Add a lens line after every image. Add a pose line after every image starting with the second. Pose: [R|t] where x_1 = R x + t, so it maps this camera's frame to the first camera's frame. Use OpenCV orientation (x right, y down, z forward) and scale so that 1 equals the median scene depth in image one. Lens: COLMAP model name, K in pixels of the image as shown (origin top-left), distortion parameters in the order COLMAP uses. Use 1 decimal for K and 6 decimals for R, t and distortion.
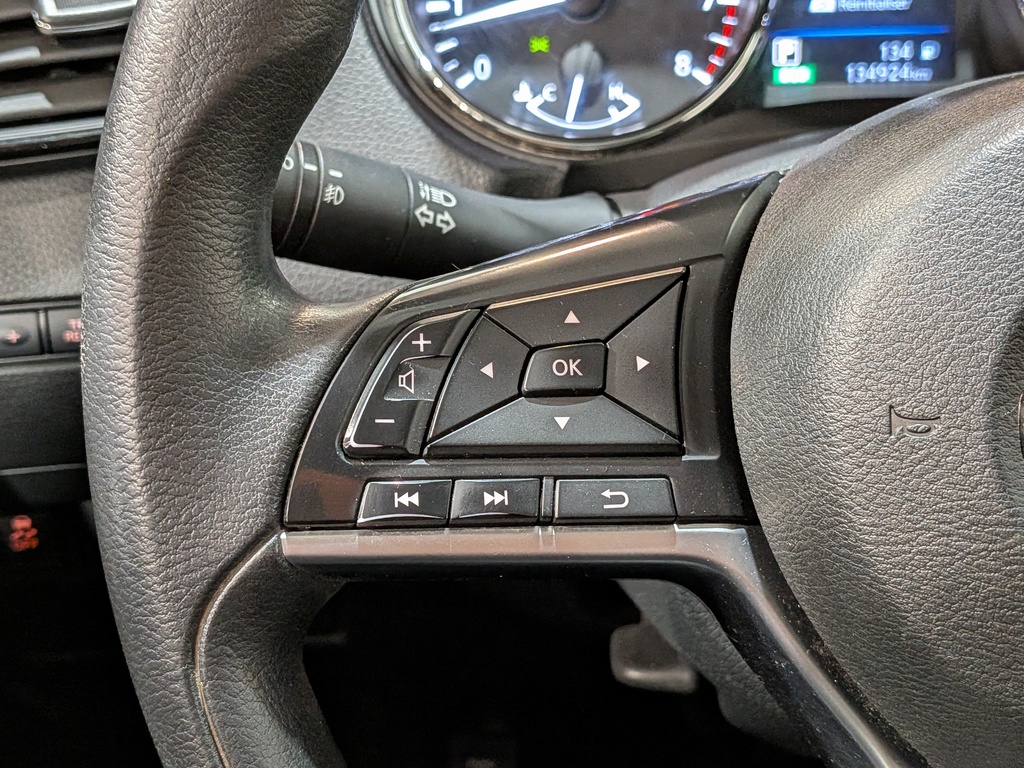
lens RADIAL K [[1490.0, 0, 465.1], [0, 1490.0, 397.2], [0, 0, 1]] dist [0.077702, 0.000000]
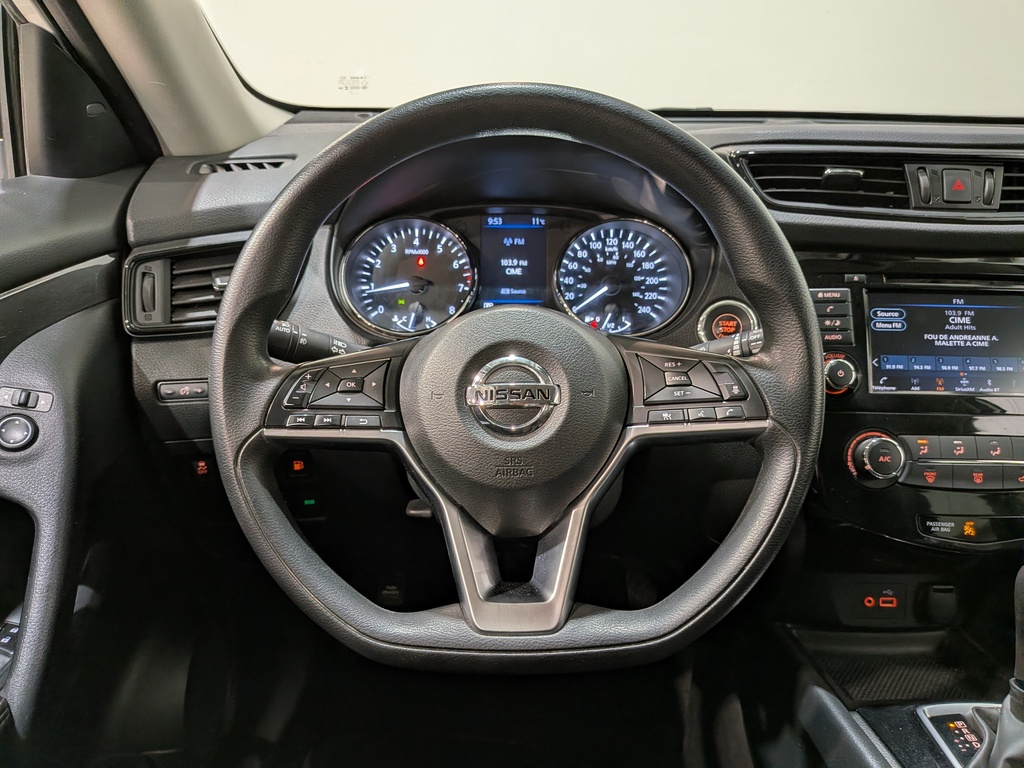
lens RADIAL K [[741.5, 0, 498.5], [0, 741.5, 409.9], [0, 0, 1]] dist [0.059830, -0.109291]
pose [[0.998687, 0.012312, 0.049728, 0.327617], [-0.007089, 0.994564, -0.103885, 0.217860], [-0.050737, 0.103396, 0.993345, -0.741936]]
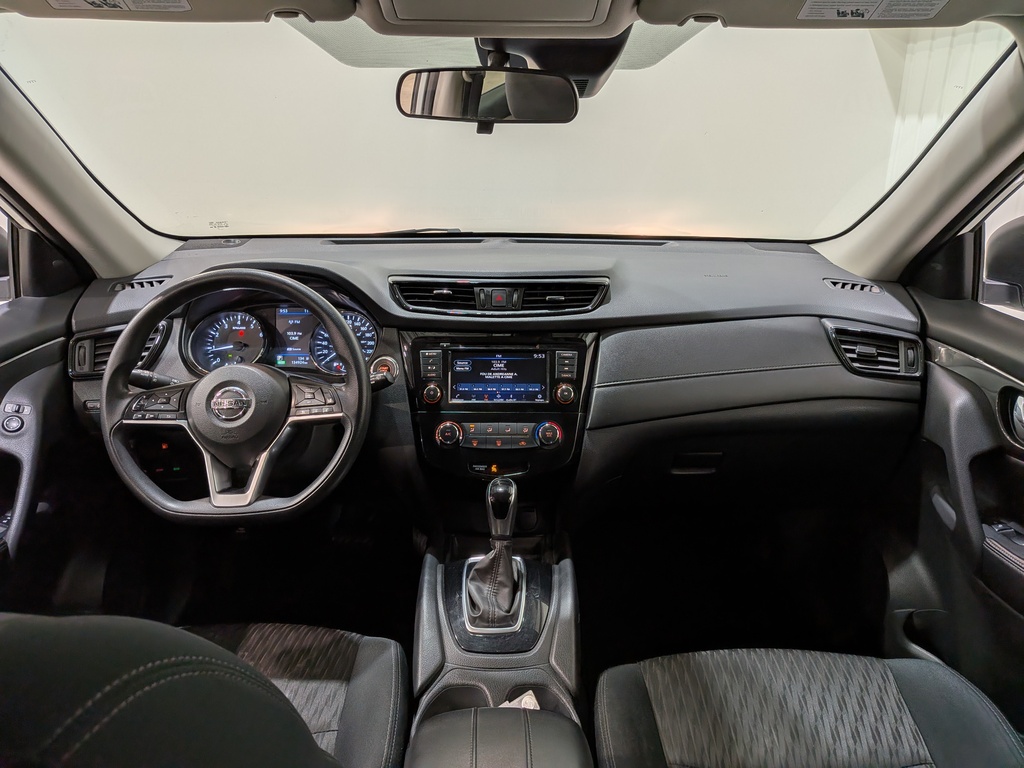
lens RADIAL K [[741.5, 0, 514.3], [0, 741.5, 377.7], [0, 0, 1]] dist [0.059830, -0.109291]
pose [[0.996713, 0.005303, 0.080838, 1.593186], [0.009093, 0.984227, -0.176674, 0.577899], [-0.080500, 0.176828, 0.980944, -3.044556]]
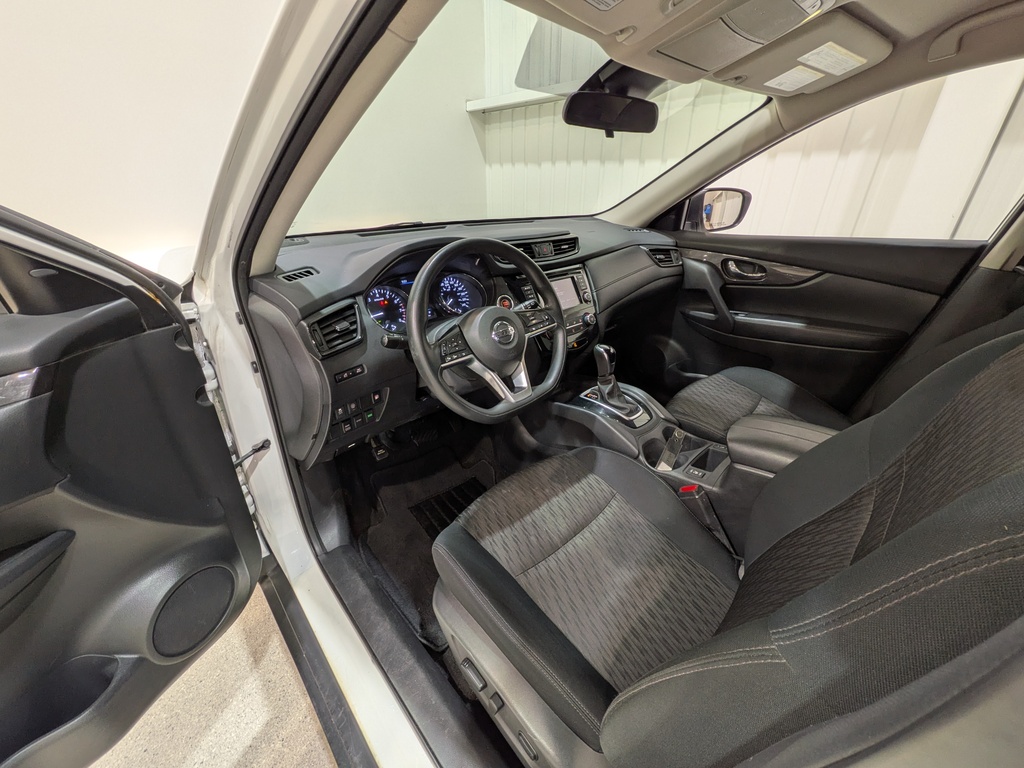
lens RADIAL K [[404.7, 0, 520.5], [0, 404.7, 378.2], [0, 0, 1]] dist [0.001619, -0.000004]
pose [[0.682997, -0.294137, 0.668580, -1.578706], [0.335043, 0.939519, 0.071067, 0.159262], [-0.649047, 0.175465, 0.740237, -1.354240]]
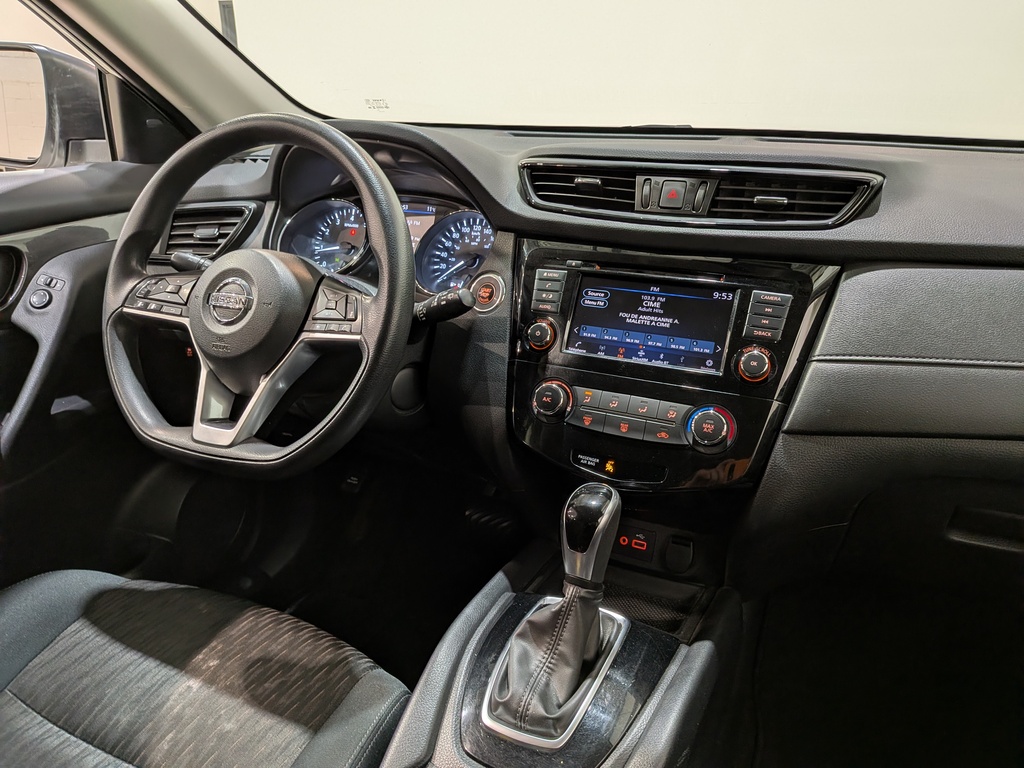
lens RADIAL K [[741.5, 0, 517.1], [0, 741.5, 393.3], [0, 0, 1]] dist [0.059830, -0.109291]
pose [[0.933534, 0.161143, -0.320231, 2.351297], [-0.198979, 0.975959, -0.088951, 0.376055], [0.298198, 0.146758, 0.943154, -1.320247]]
